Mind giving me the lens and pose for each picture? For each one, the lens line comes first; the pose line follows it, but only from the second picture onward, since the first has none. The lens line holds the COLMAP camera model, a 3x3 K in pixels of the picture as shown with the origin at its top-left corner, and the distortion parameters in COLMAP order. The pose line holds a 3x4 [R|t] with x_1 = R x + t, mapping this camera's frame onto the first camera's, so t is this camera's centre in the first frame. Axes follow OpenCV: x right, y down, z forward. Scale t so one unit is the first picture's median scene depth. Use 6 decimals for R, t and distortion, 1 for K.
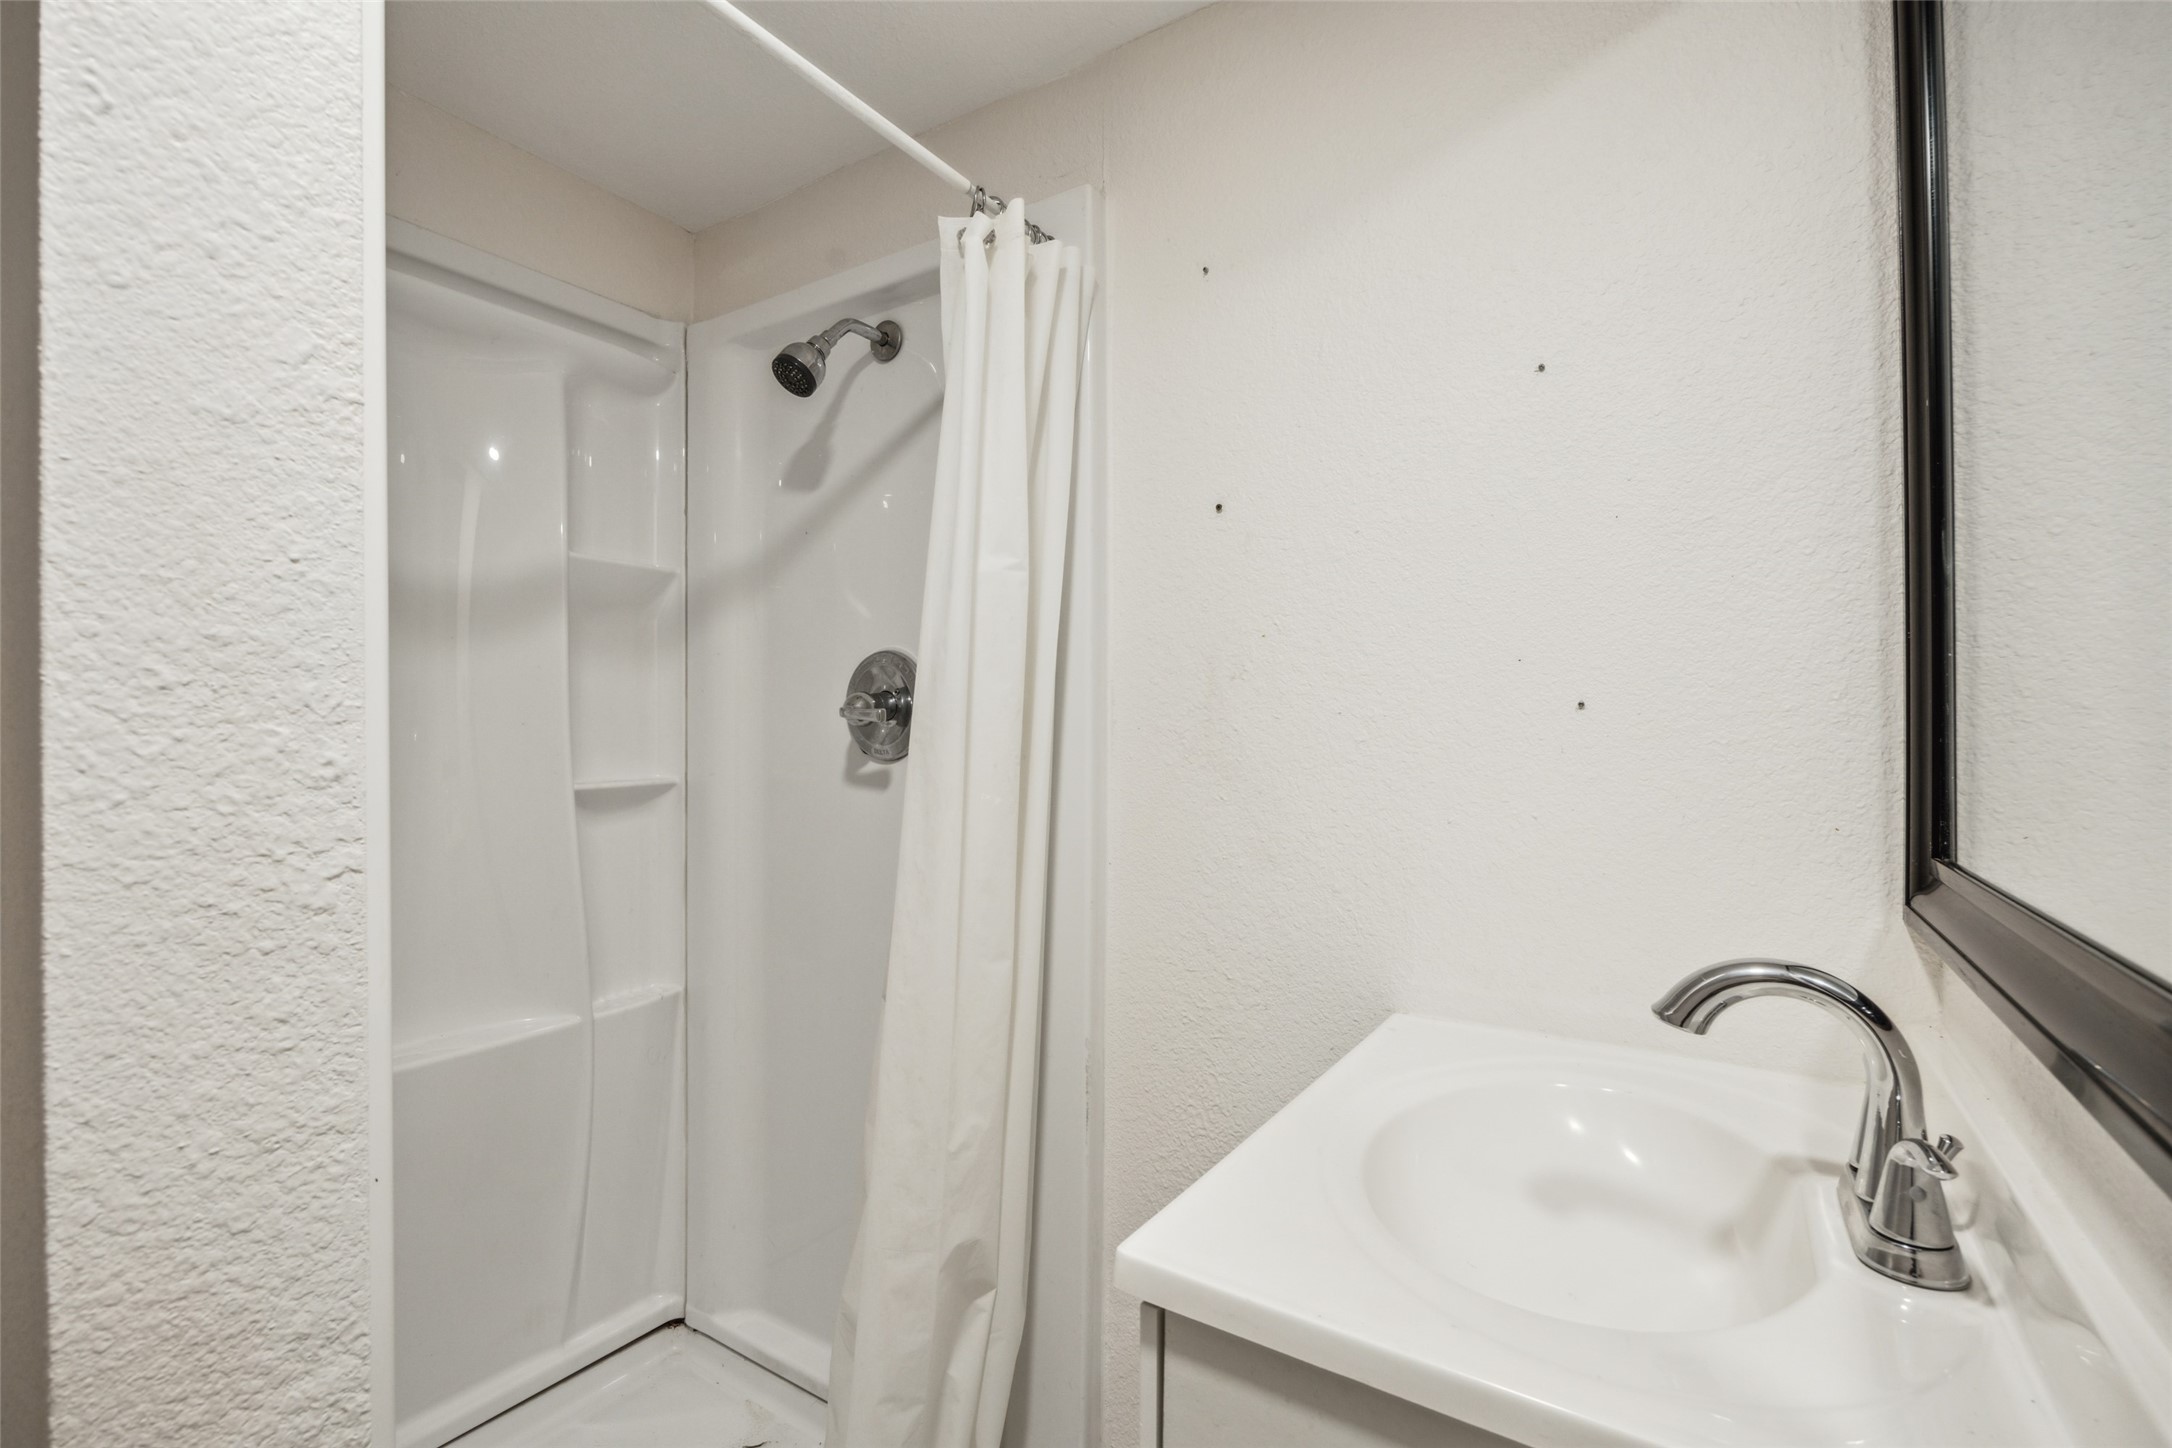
lens RADIAL K [[967.5, 0, 1081.2], [0, 967.5, 732.3], [0, 0, 1]] dist [-0.018484, 0.005521]
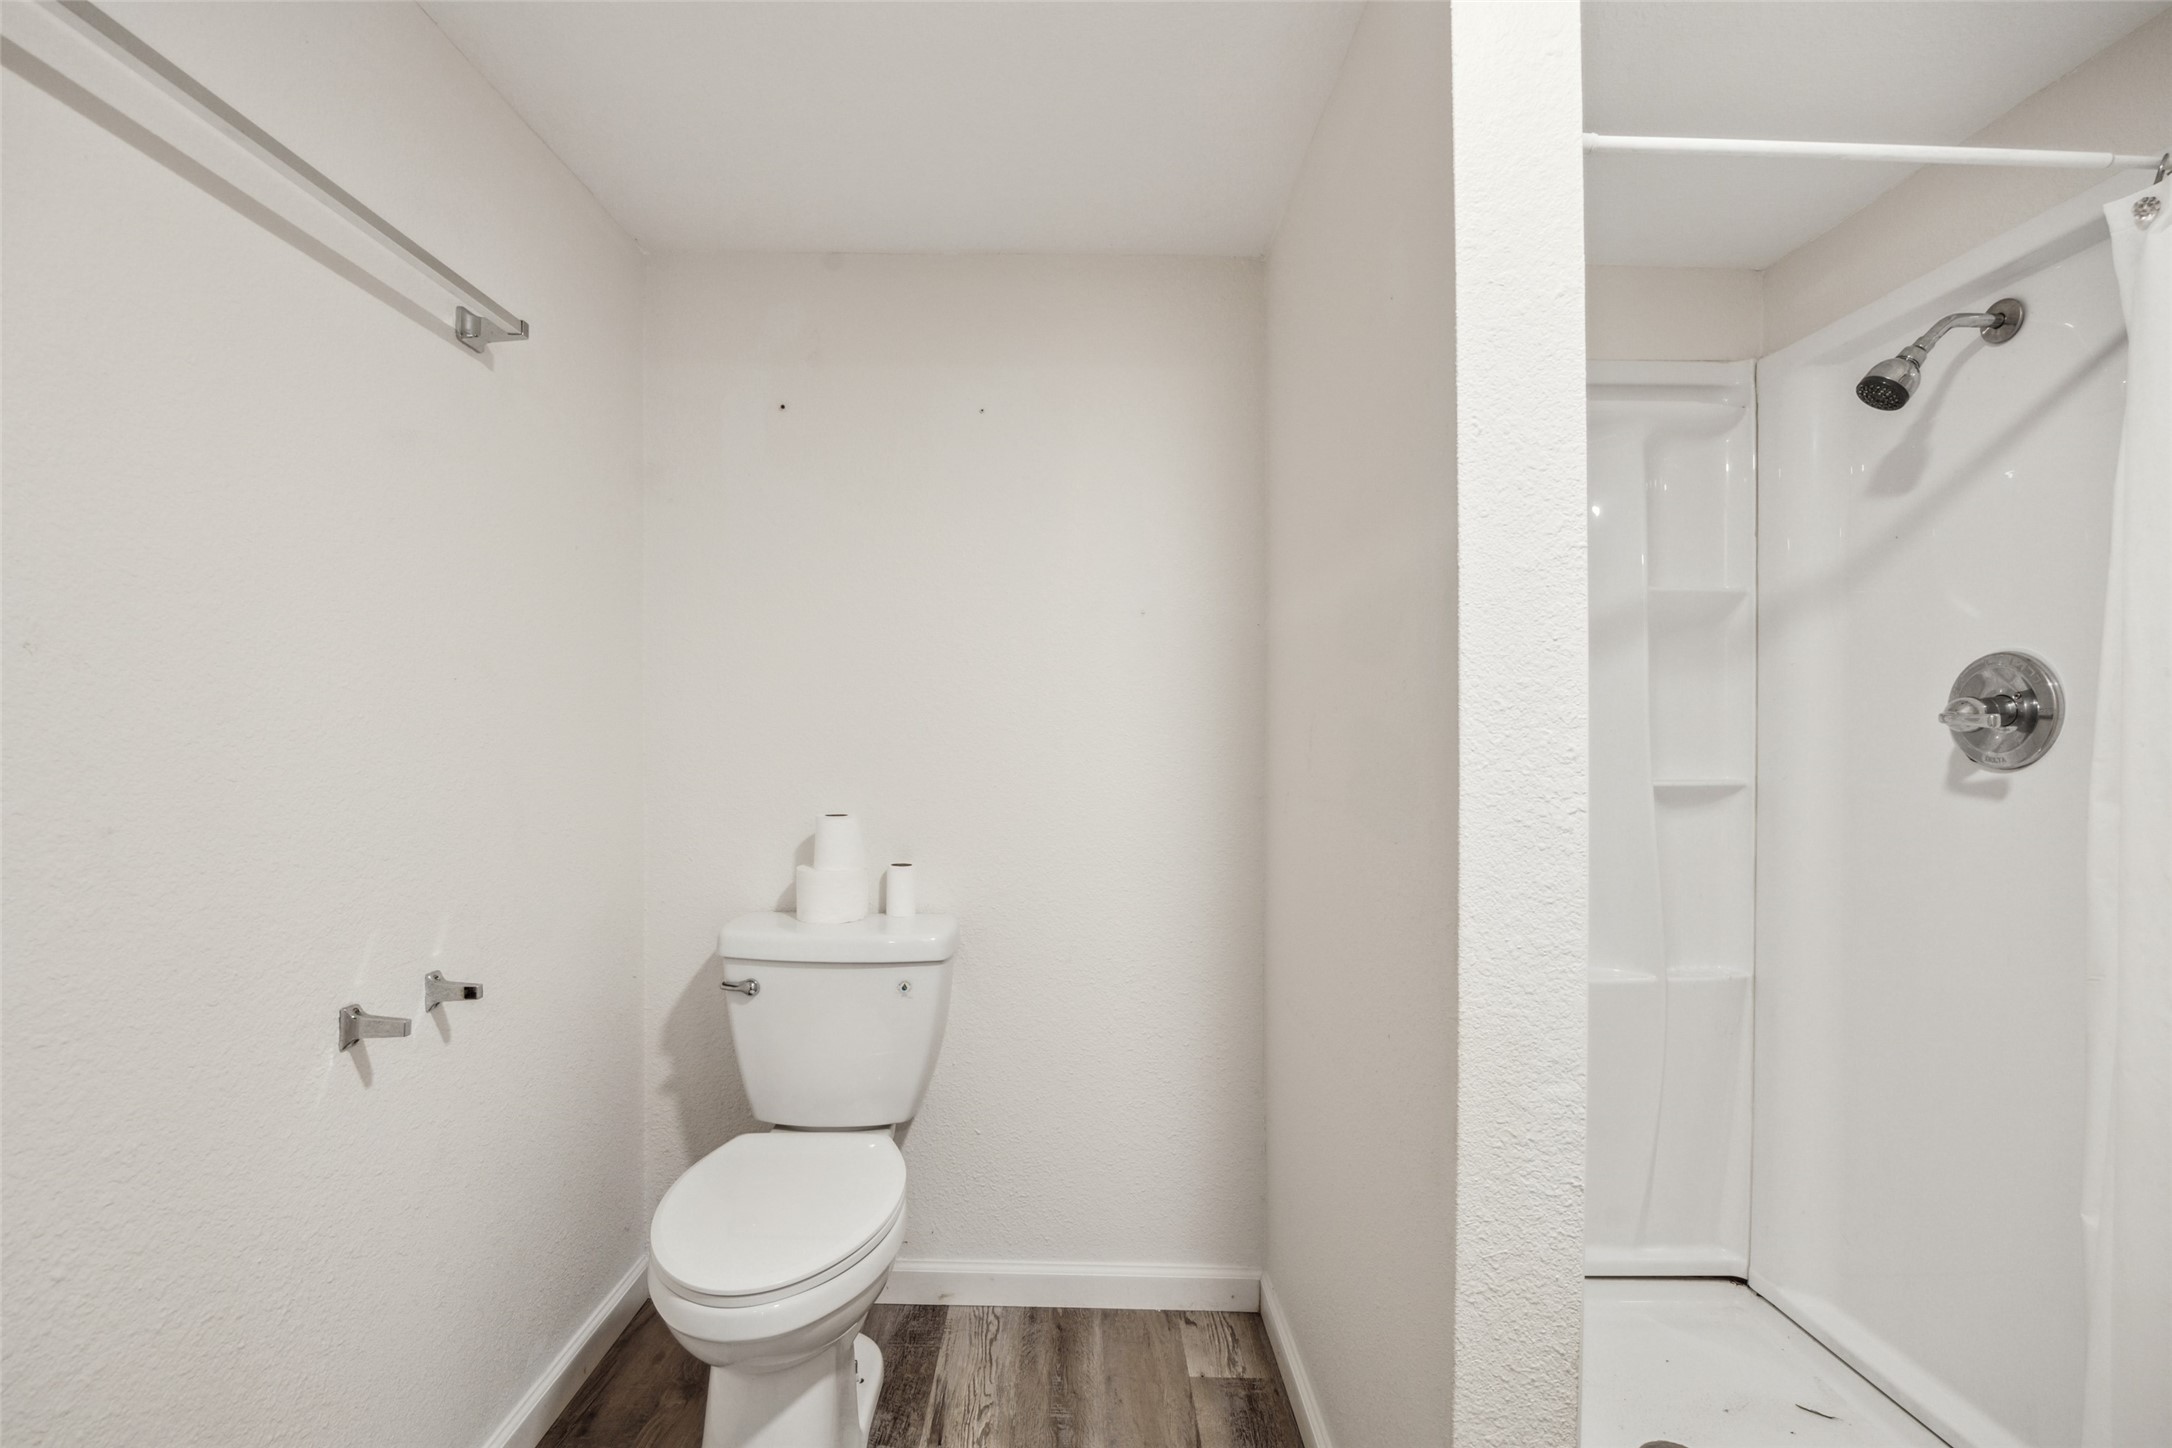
lens RADIAL K [[967.5, 0, 1081.2], [0, 967.5, 732.3], [0, 0, 1]] dist [-0.018484, 0.005521]
pose [[0.557502, 0.000950, -0.830175, 0.070282], [-0.008225, 0.999957, -0.004379, 0.004947], [0.830135, 0.009269, 0.557485, -0.262865]]
